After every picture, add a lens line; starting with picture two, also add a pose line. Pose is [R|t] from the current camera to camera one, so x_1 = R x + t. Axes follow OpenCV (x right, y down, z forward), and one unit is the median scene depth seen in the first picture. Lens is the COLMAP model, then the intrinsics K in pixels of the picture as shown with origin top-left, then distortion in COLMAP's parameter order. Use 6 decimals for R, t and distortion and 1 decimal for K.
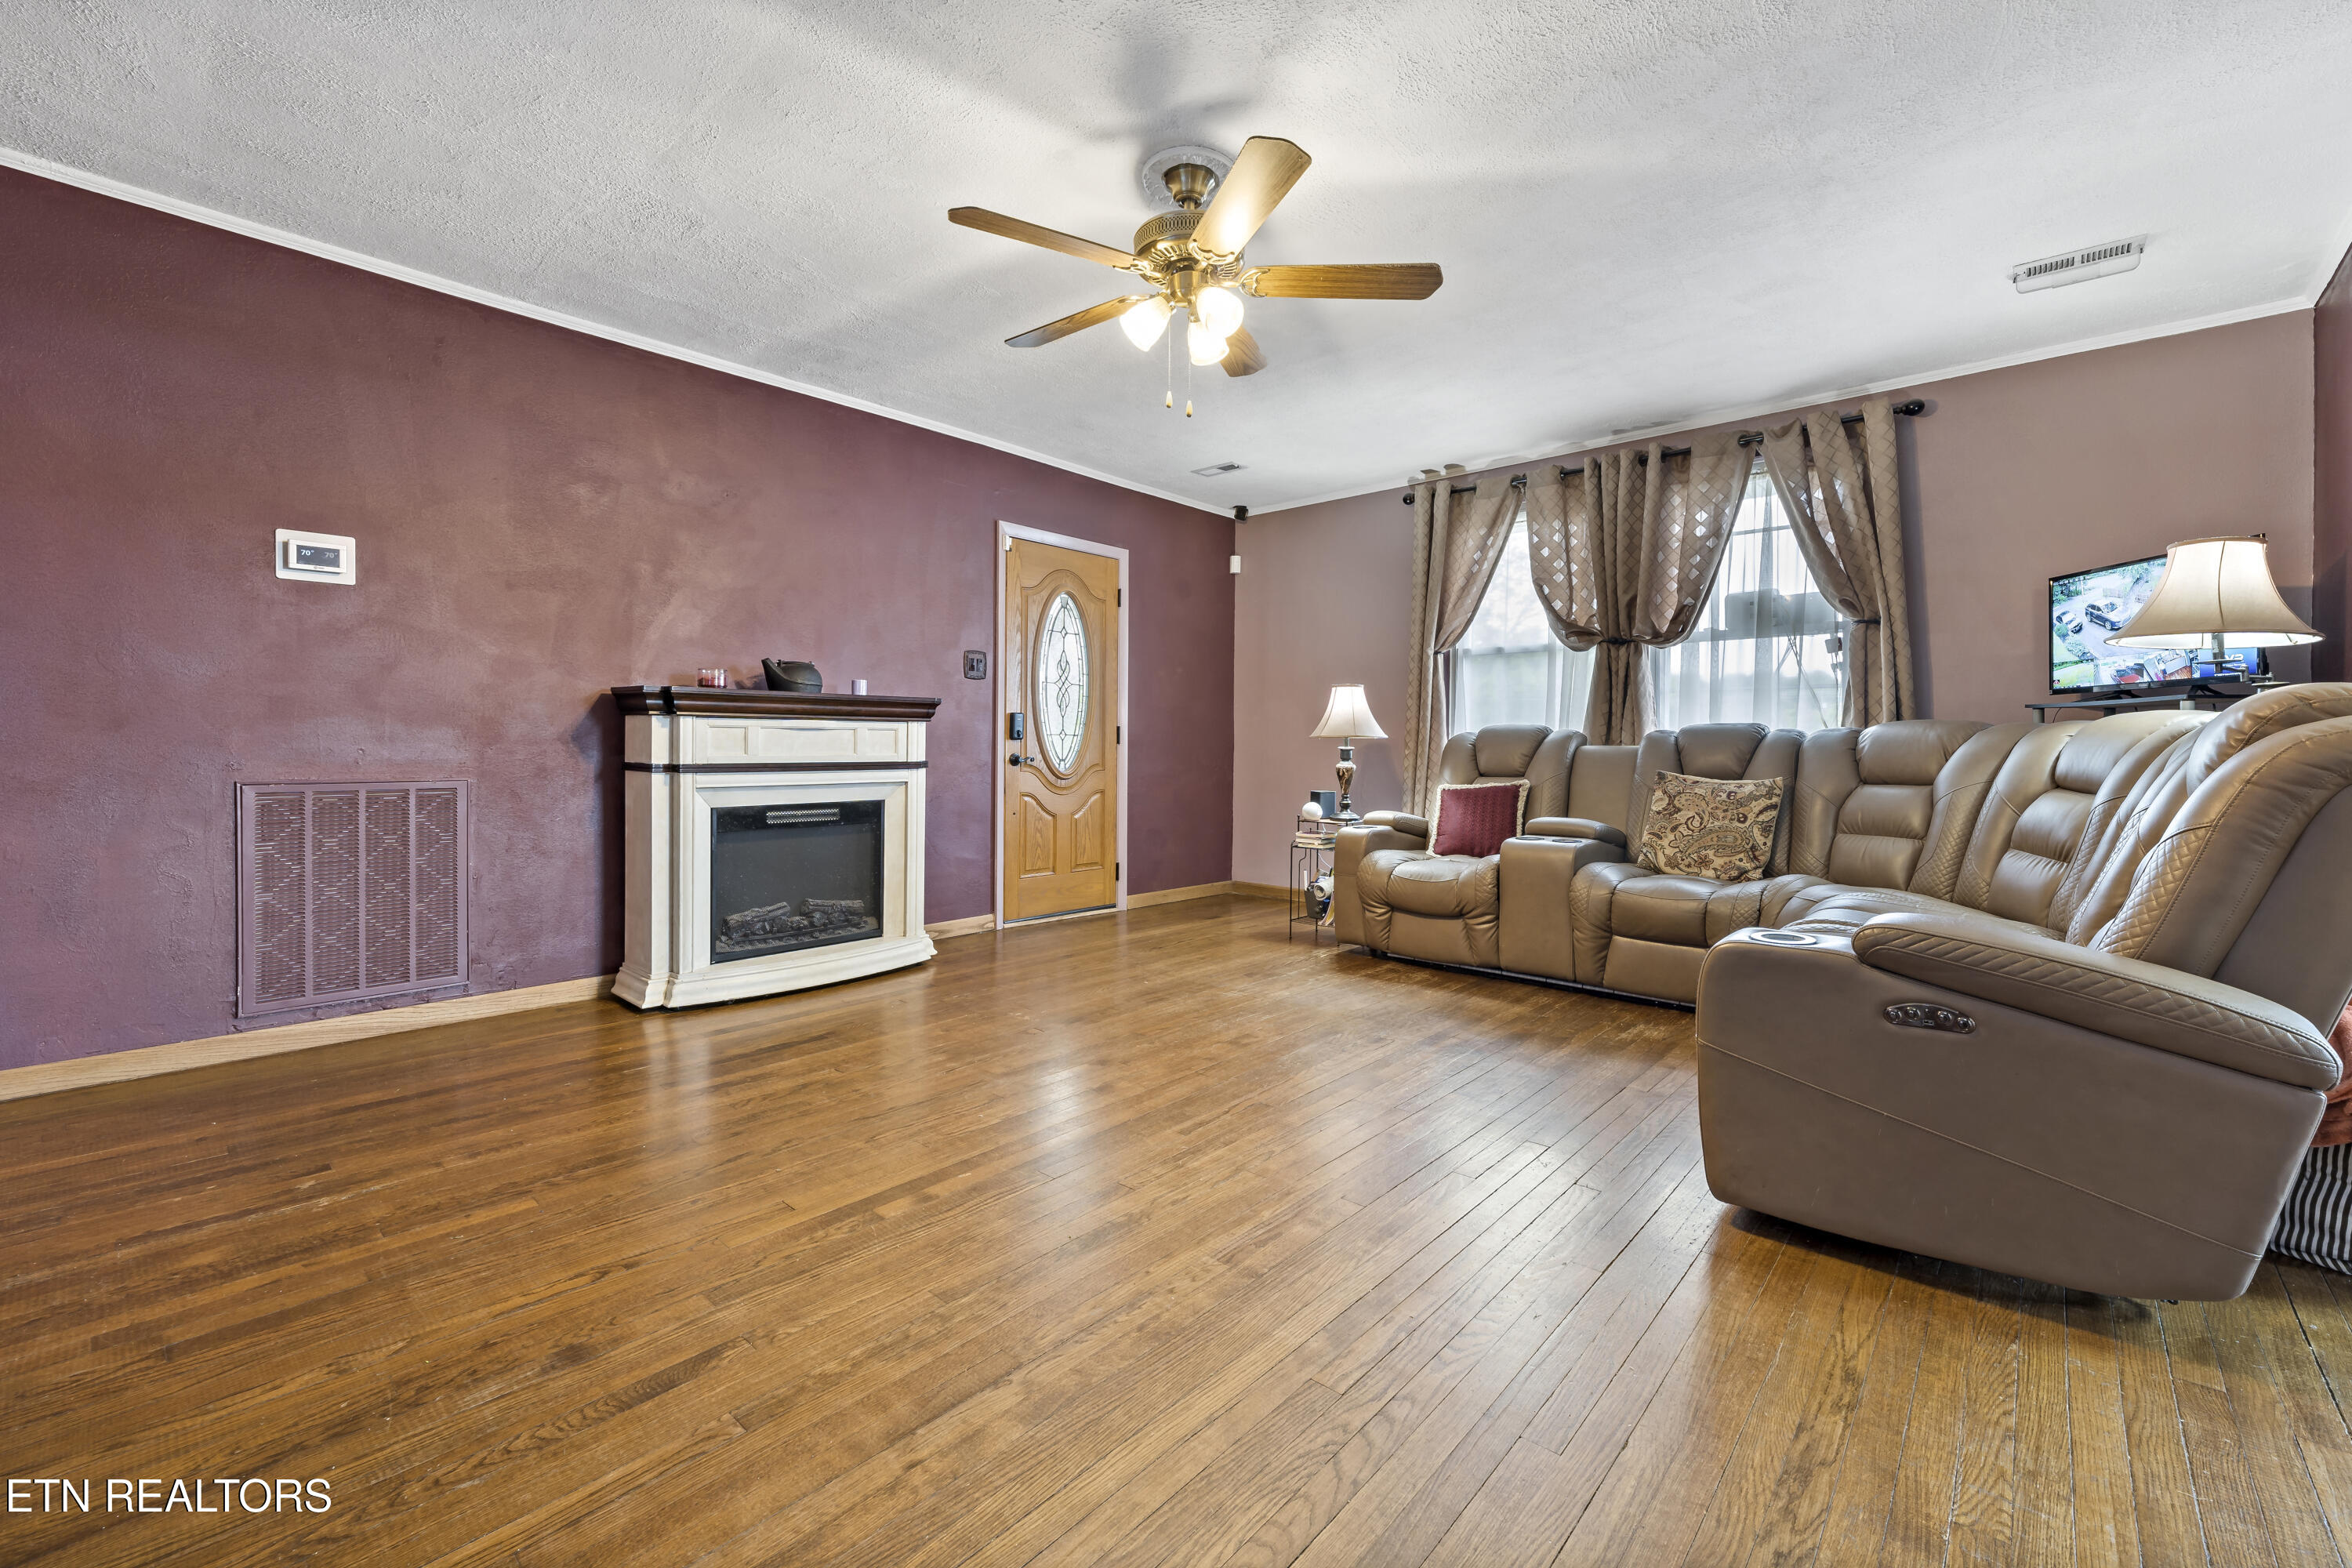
lens RADIAL K [[970.3, 0, 1168.6], [0, 970.3, 764.5], [0, 0, 1]] dist [-0.001468, -0.000239]
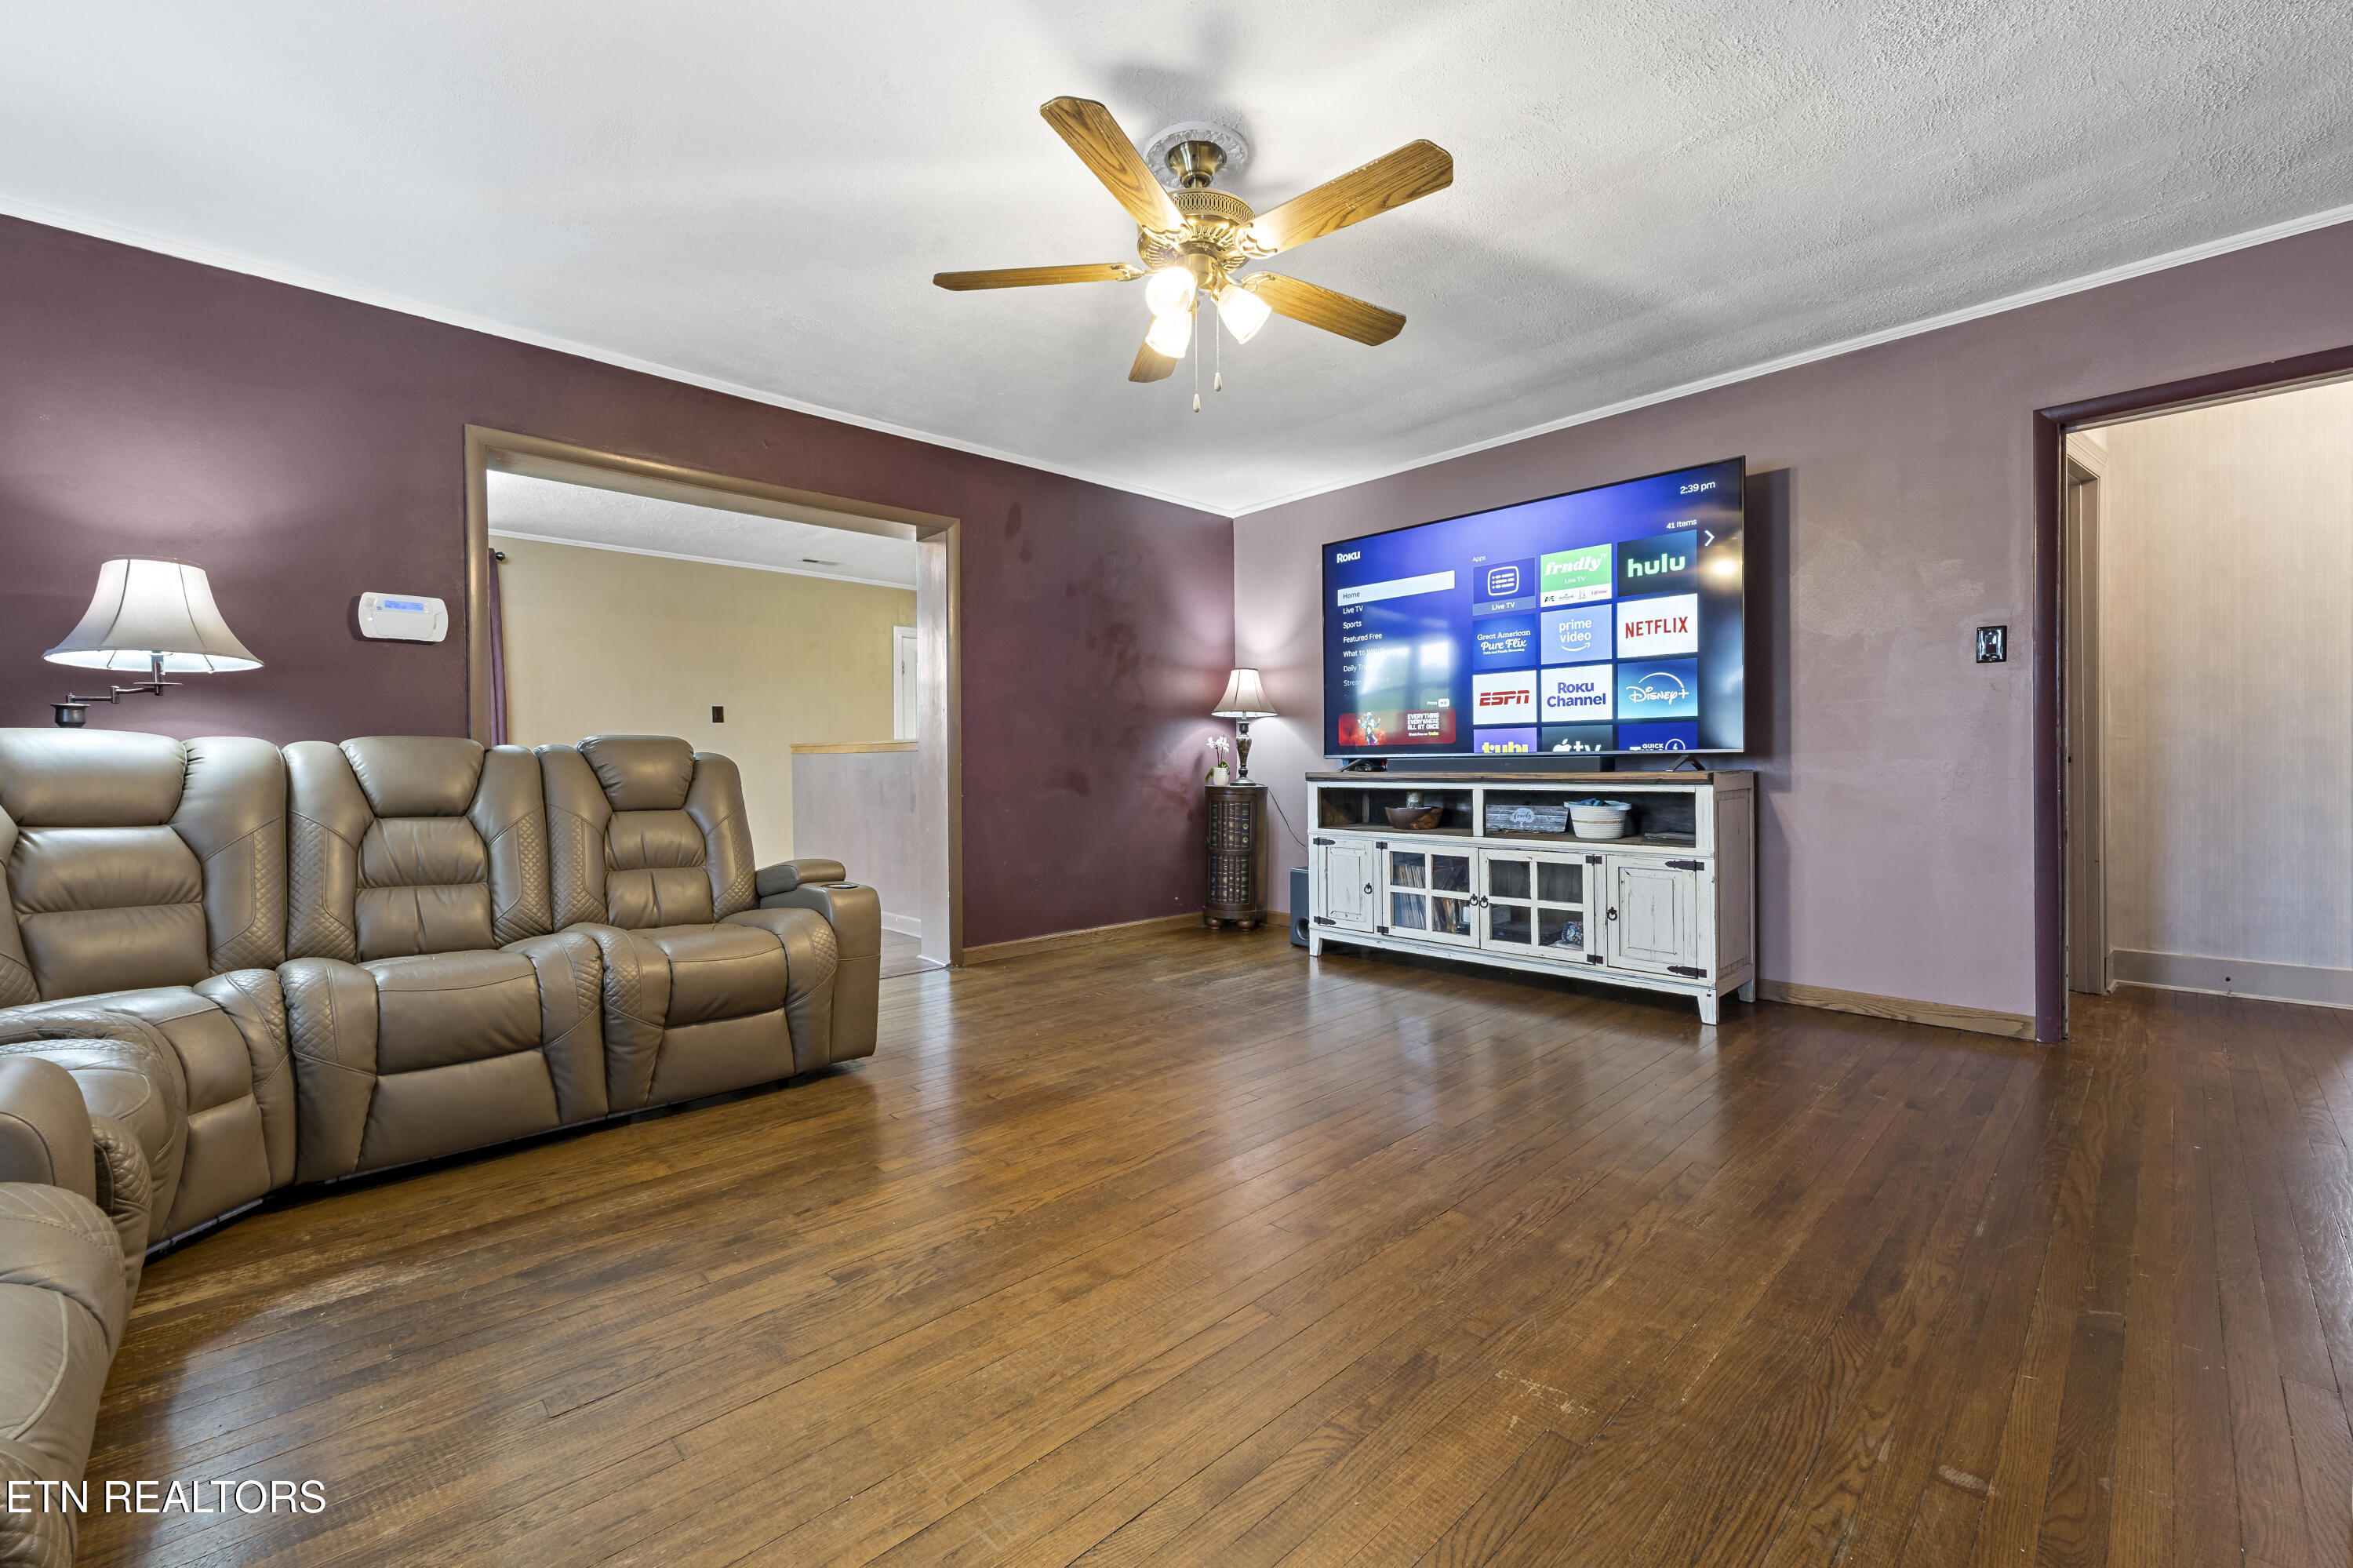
lens RADIAL K [[970.7, 0, 1169.1], [0, 970.7, 764.5], [0, 0, 1]] dist [-0.001468, -0.000239]
pose [[-0.997468, 0.004979, 0.070944, -0.013486], [0.006326, 0.999804, 0.018766, -0.024518], [-0.070837, 0.019167, -0.997304, 1.260901]]
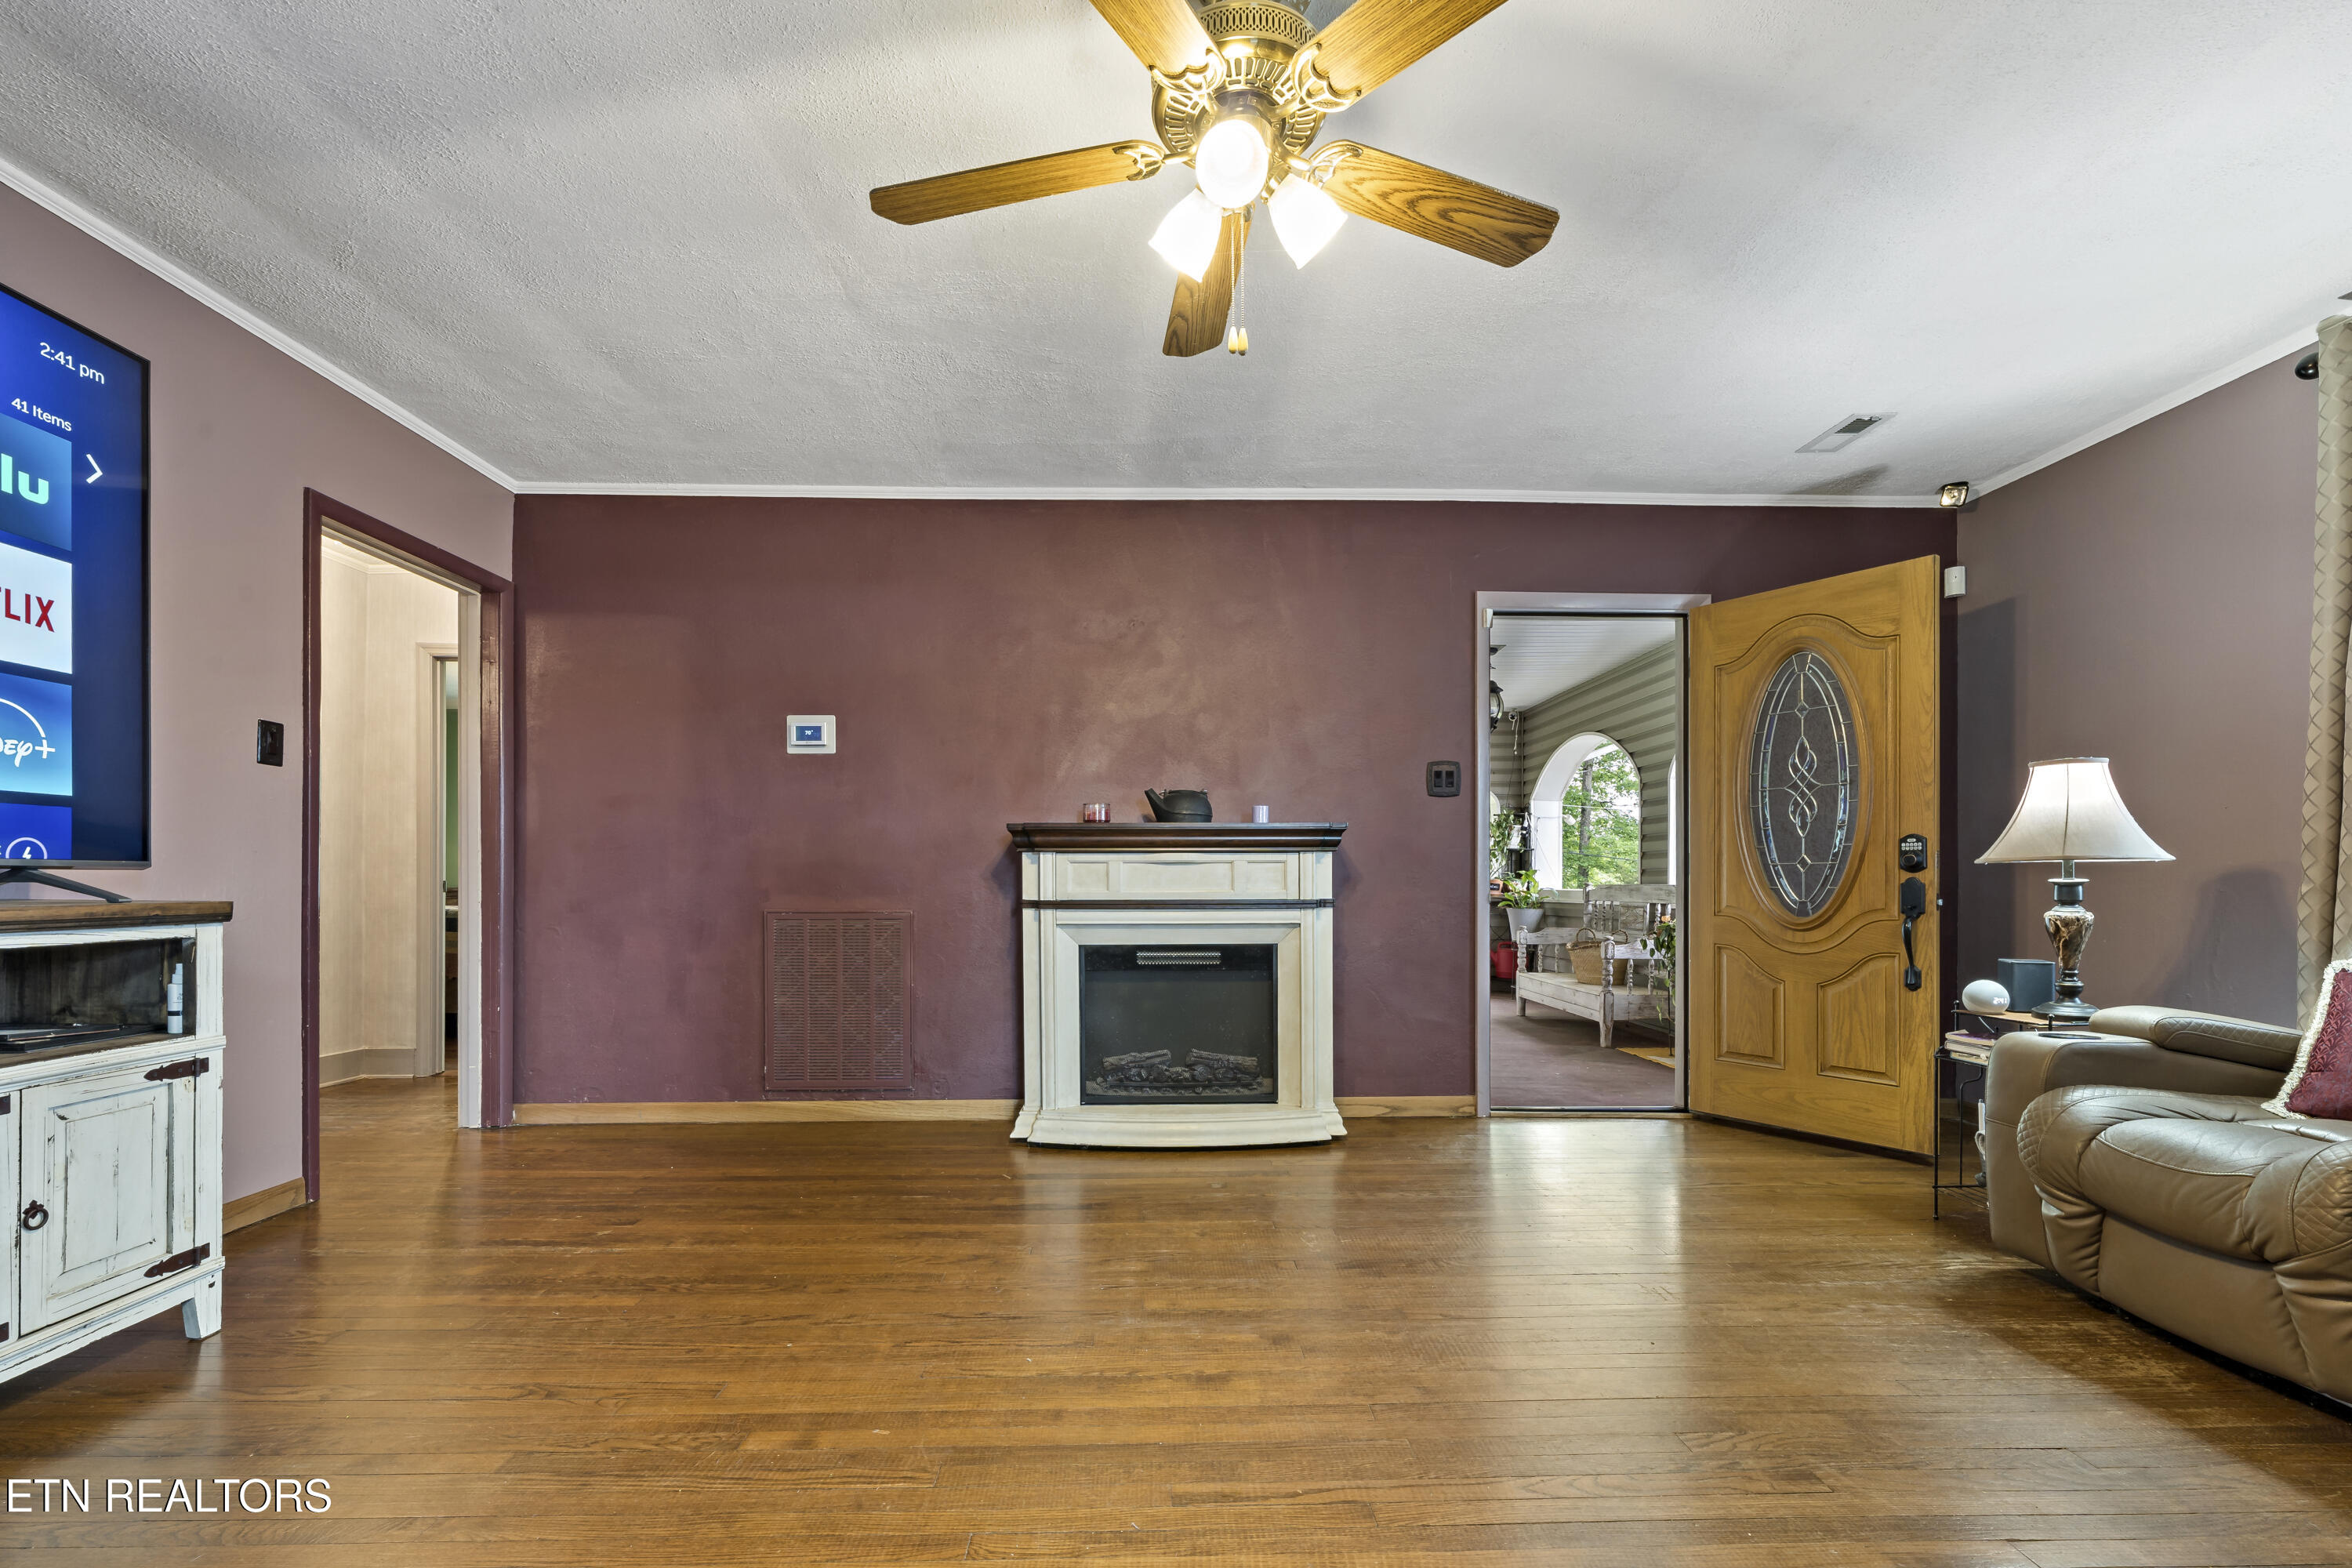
lens RADIAL K [[997.0, 0, 1161.6], [0, 997.0, 880.7], [0, 0, 1]] dist [-0.000952, -0.000596]
pose [[0.687154, -0.004902, -0.726495, 0.292838], [-0.009298, 0.999836, -0.015540, -0.004936], [0.726452, 0.017433, 0.686996, 0.336121]]
